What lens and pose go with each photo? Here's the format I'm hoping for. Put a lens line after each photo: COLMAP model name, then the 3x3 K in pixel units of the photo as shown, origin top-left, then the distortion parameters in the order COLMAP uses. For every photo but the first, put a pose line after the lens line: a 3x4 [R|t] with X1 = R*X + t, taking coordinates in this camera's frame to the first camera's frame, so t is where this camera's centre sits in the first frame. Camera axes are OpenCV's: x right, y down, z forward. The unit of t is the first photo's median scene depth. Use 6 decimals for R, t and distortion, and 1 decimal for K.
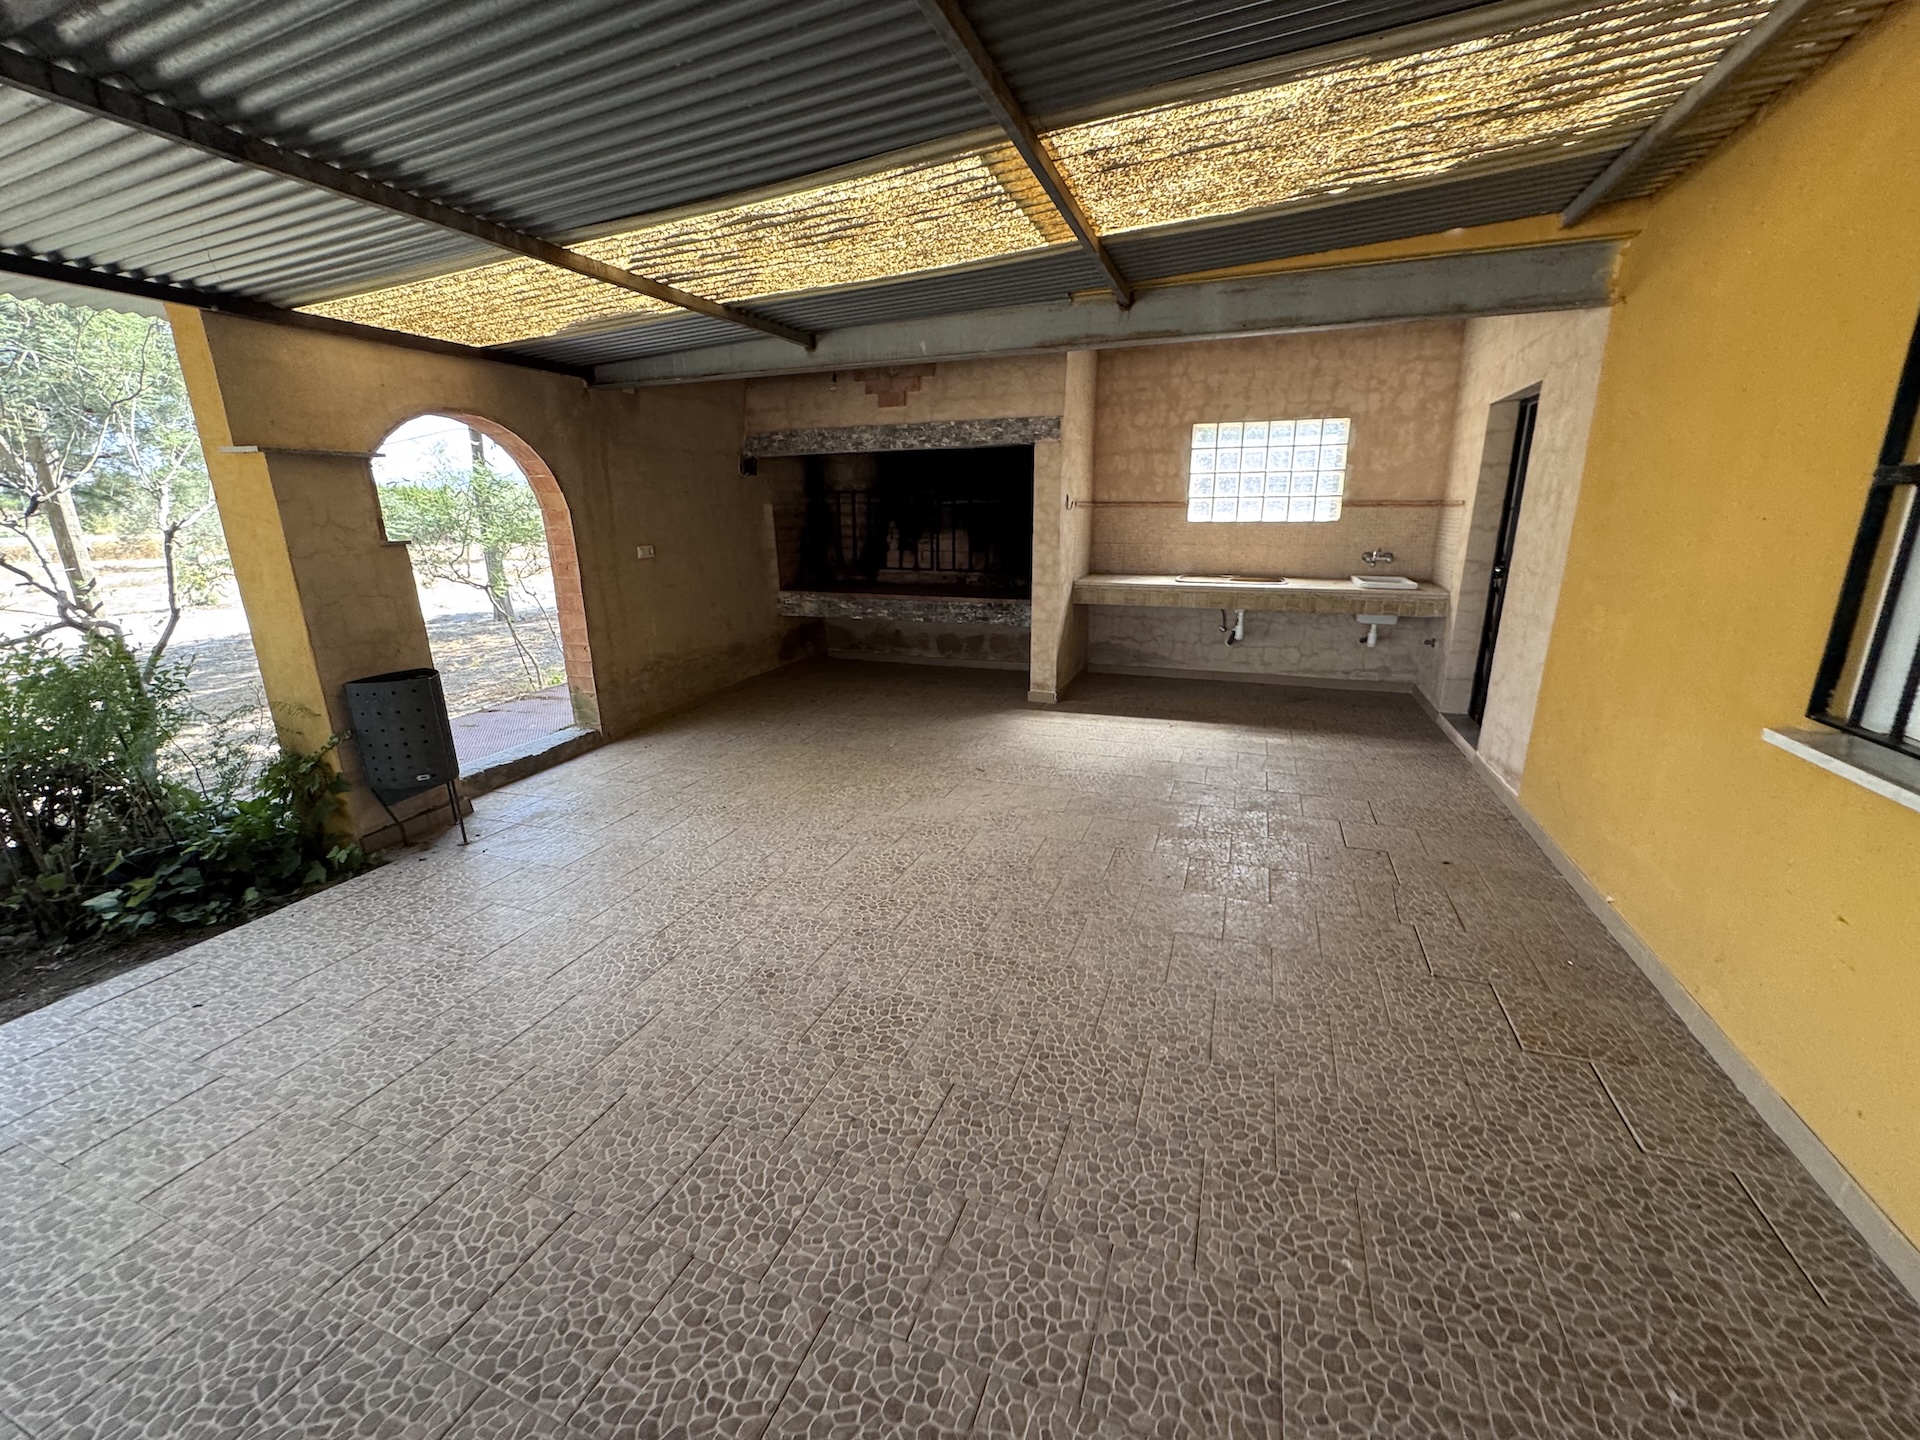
lens RADIAL K [[765.8, 0, 971.3], [0, 765.8, 709.3], [0, 0, 1]] dist [-0.004734, 0.000196]
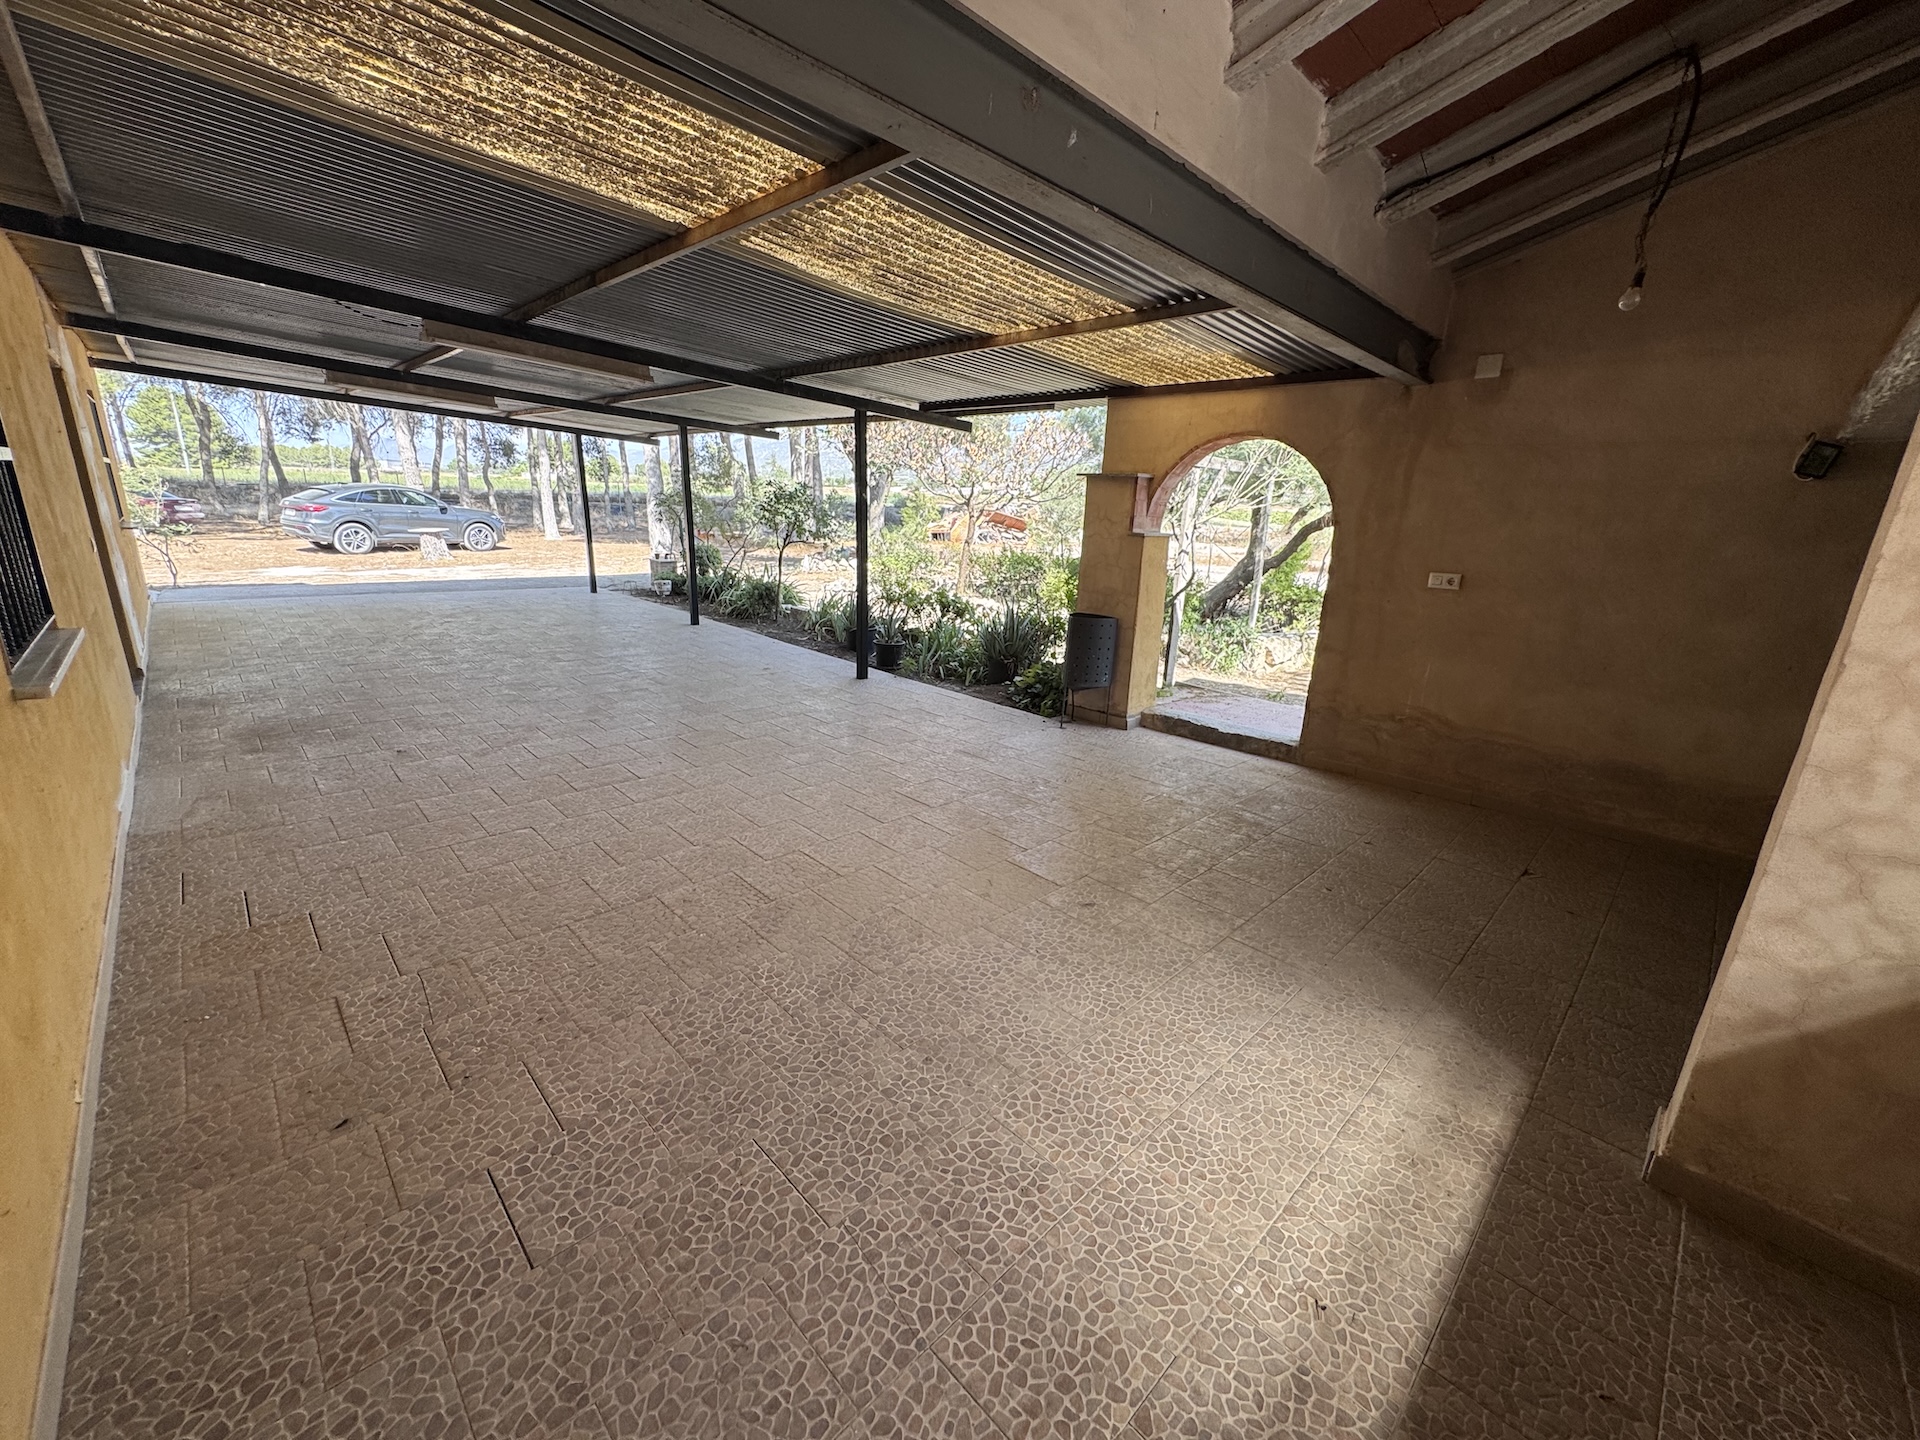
lens RADIAL K [[765.8, 0, 956.8], [0, 765.8, 720.4], [0, 0, 1]] dist [-0.004734, 0.000196]
pose [[-0.430643, 0.238117, -0.870544, 0.466928], [-0.268244, 0.887210, 0.375371, -0.219098], [0.861738, 0.395169, -0.318198, 0.801194]]
